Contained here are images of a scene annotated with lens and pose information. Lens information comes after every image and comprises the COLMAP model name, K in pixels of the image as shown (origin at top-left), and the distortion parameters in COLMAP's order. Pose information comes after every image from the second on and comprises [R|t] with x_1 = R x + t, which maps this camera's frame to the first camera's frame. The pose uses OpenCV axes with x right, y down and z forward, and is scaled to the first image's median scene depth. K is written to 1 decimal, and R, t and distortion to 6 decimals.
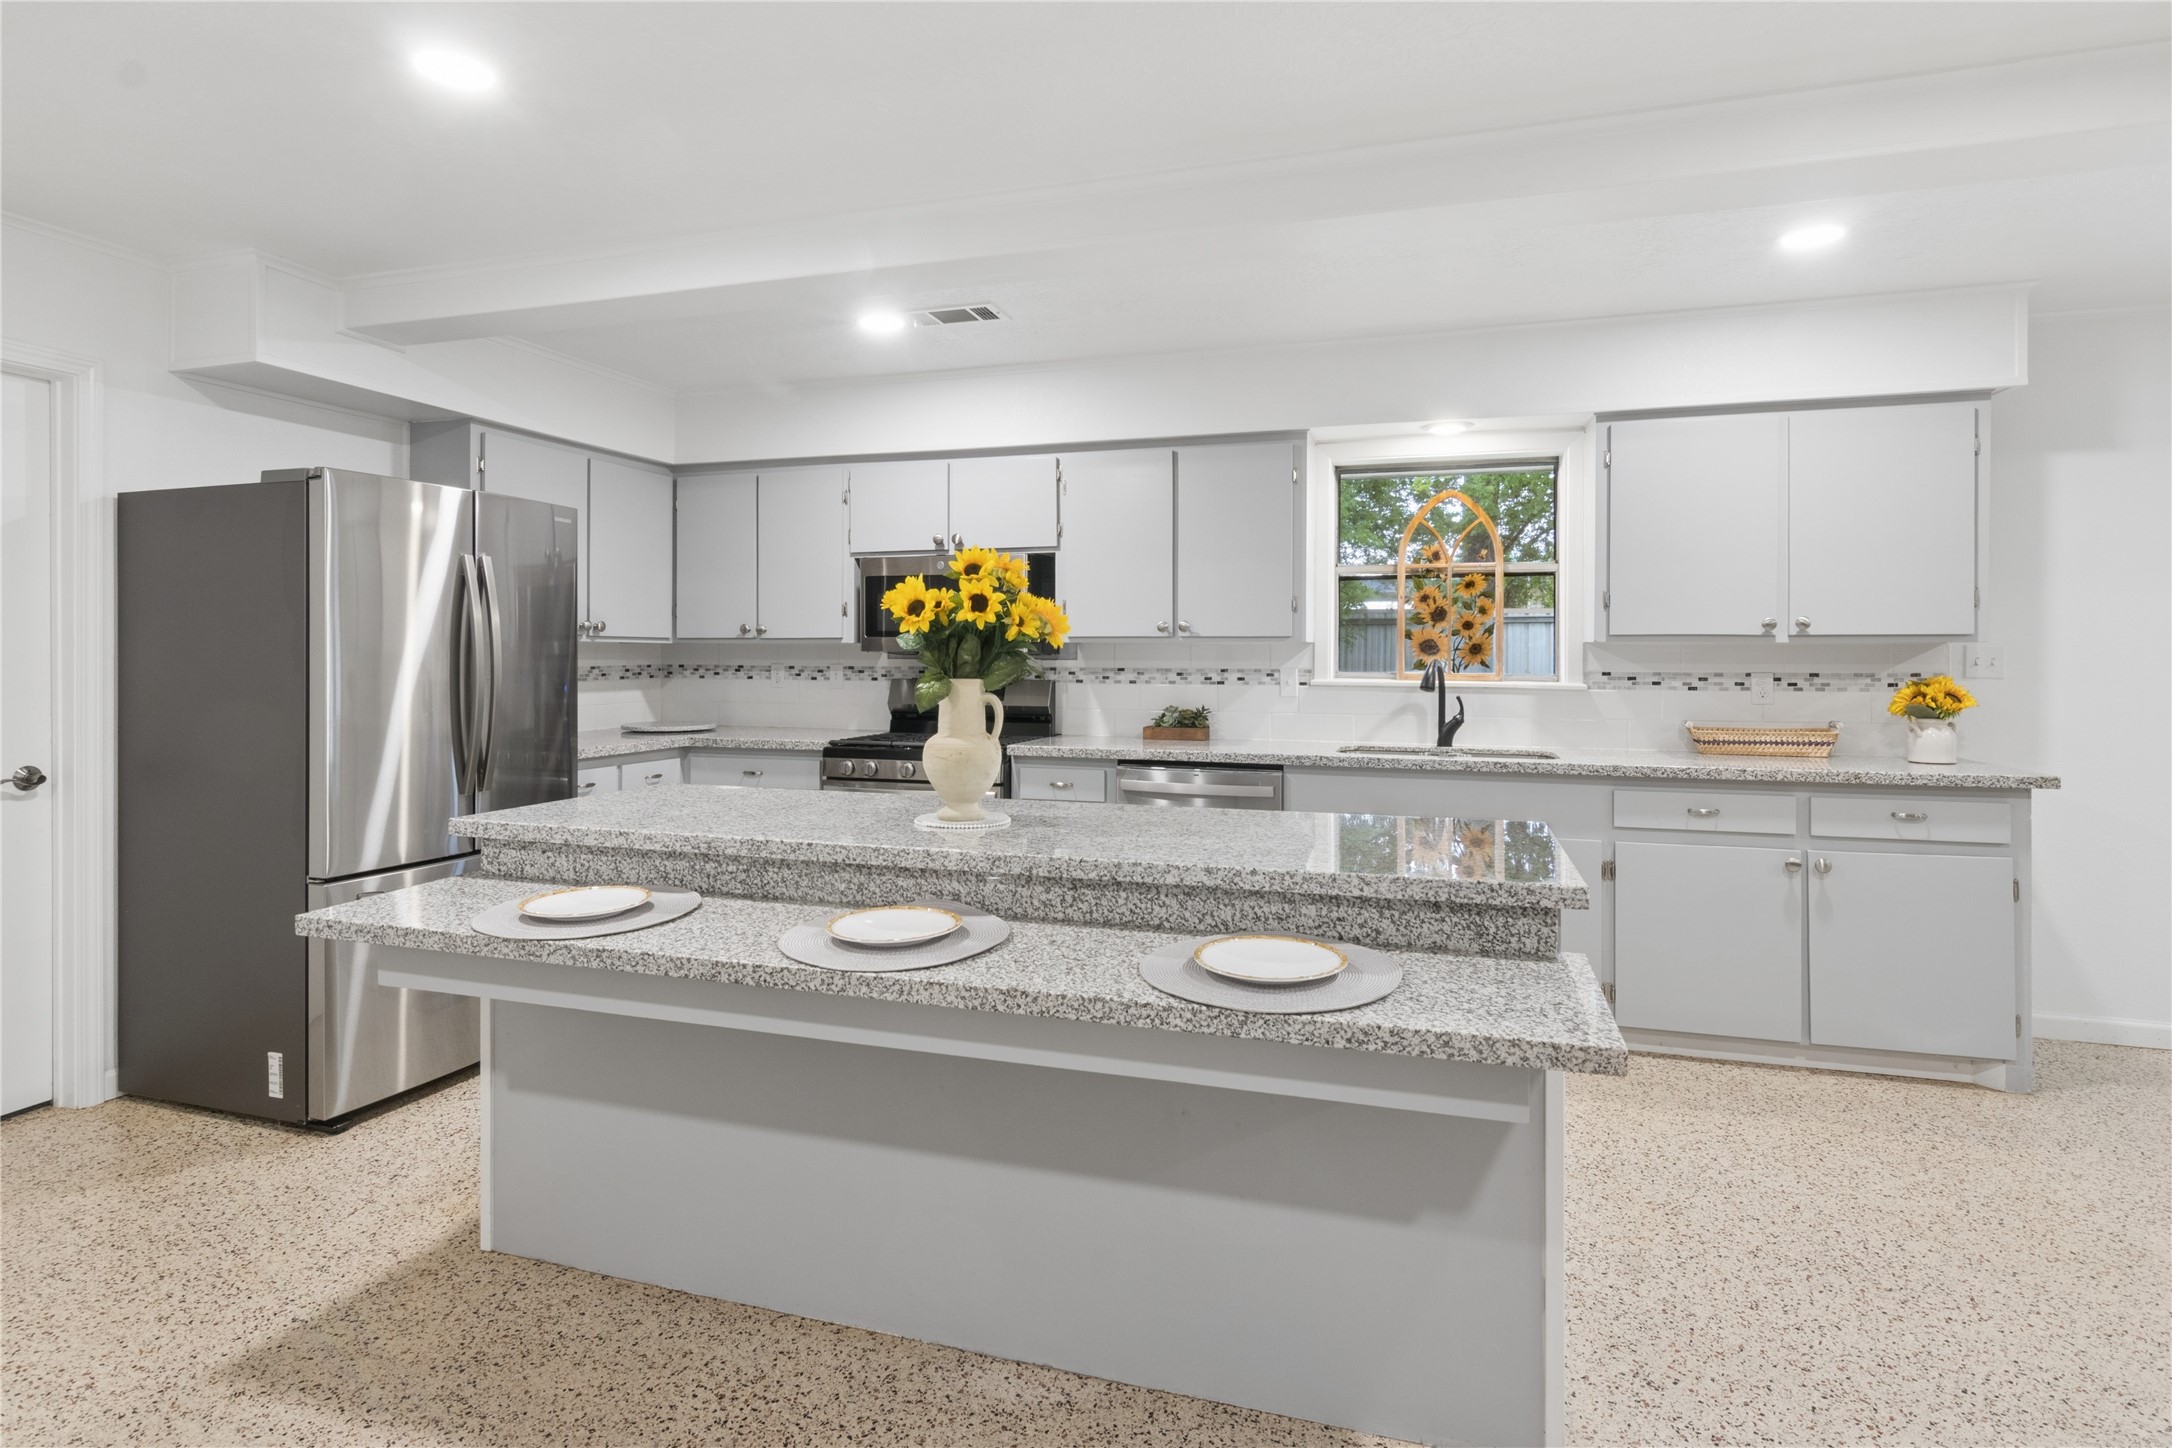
lens RADIAL K [[1113.6, 0, 1085.6], [0, 1113.6, 667.6], [0, 0, 1]] dist [0.000114, 0.000084]
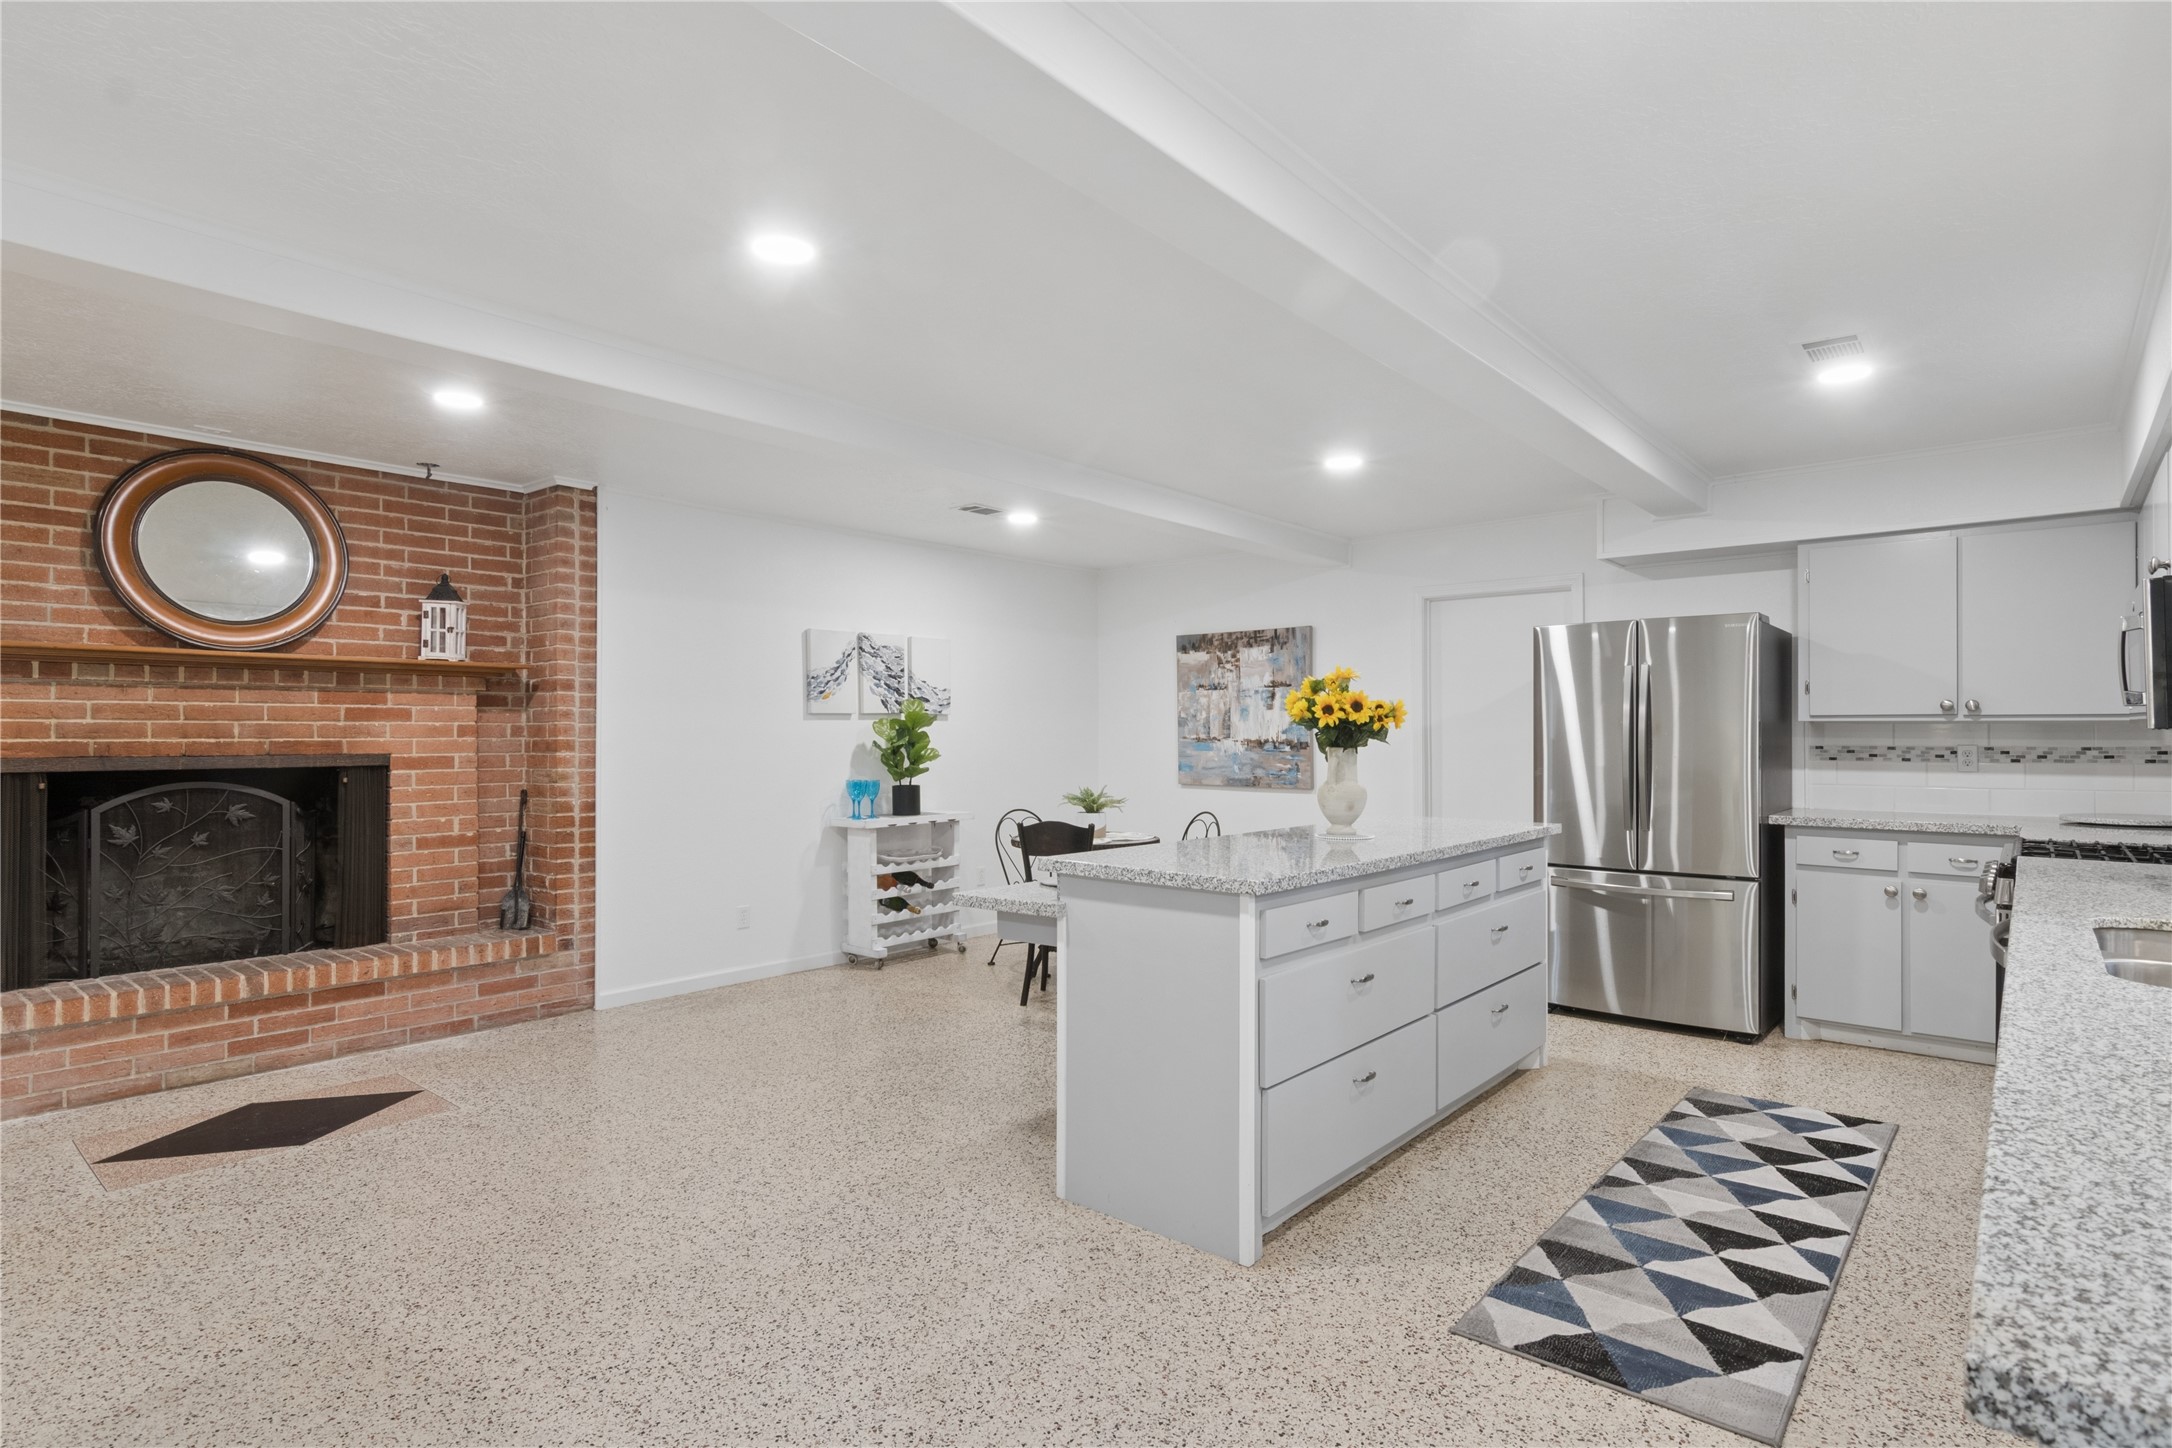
lens RADIAL K [[1106.0, 0, 1086.0], [0, 1106.0, 724.0], [0, 0, 1]] dist [-0.000447, 0.000163]
pose [[-0.387568, -0.015305, -0.921714, 1.371533], [-0.005160, 0.999883, -0.014433, -0.006360], [0.921826, -0.000838, -0.387602, 1.153214]]
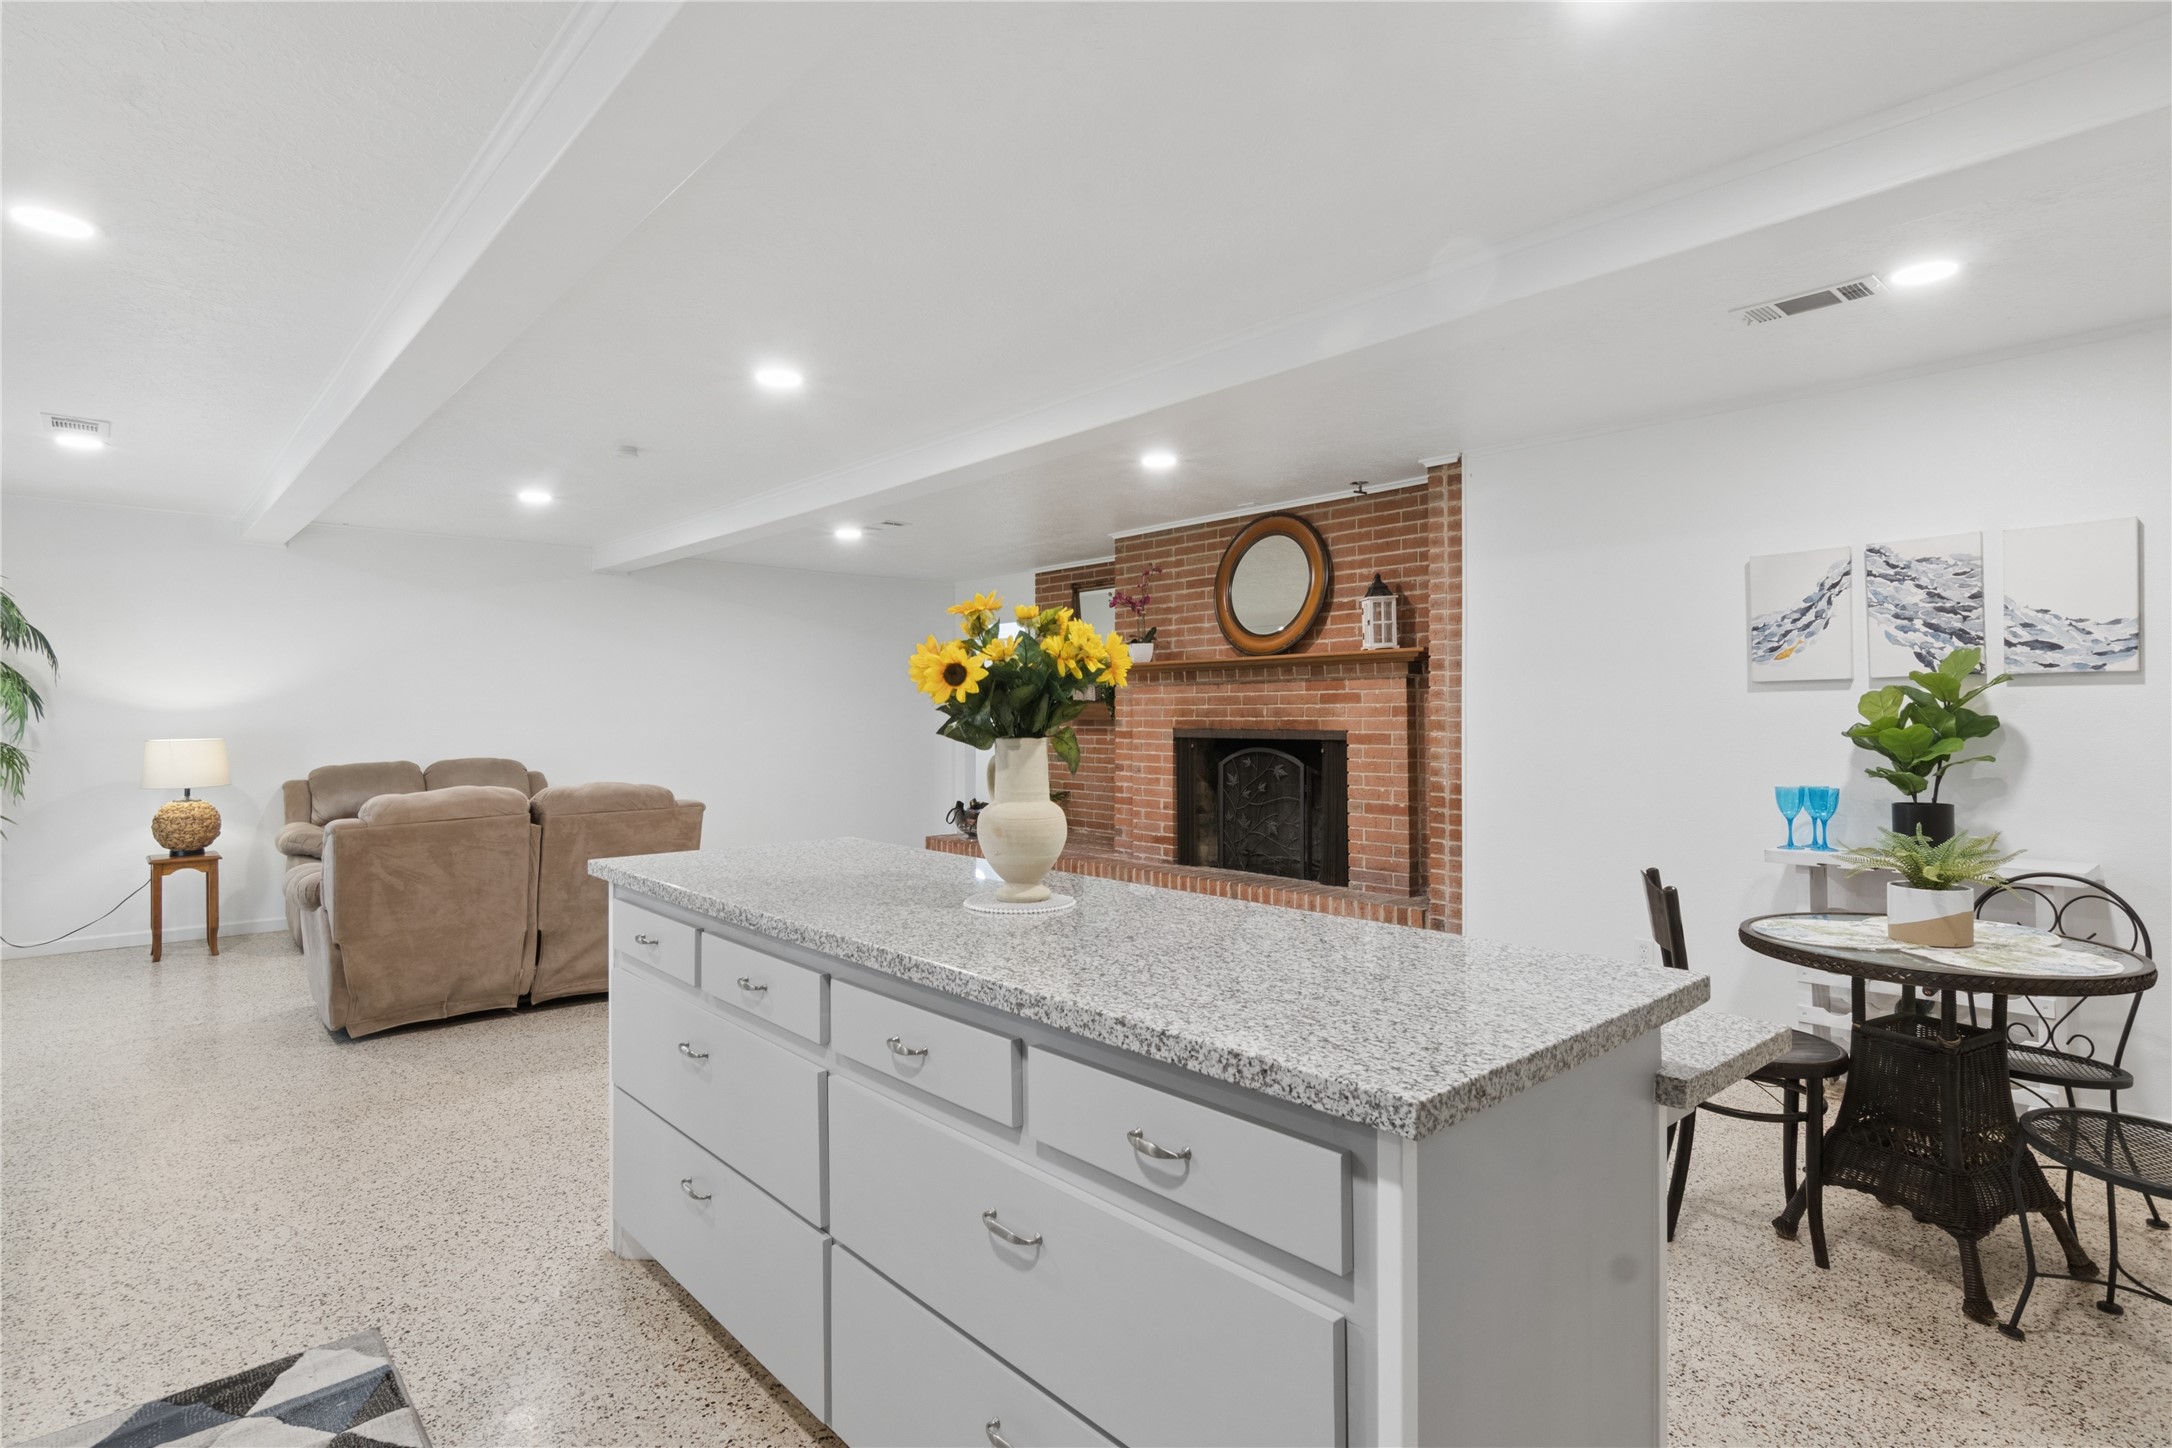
lens RADIAL K [[1113.6, 0, 1083.4], [0, 1113.6, 703.9], [0, 0, 1]] dist [-0.001572, -0.000645]
pose [[-0.859857, 0.001217, 0.510533, -0.547950], [-0.001721, 0.999985, -0.005282, -0.018348], [-0.510532, -0.005420, -0.859842, 1.560318]]
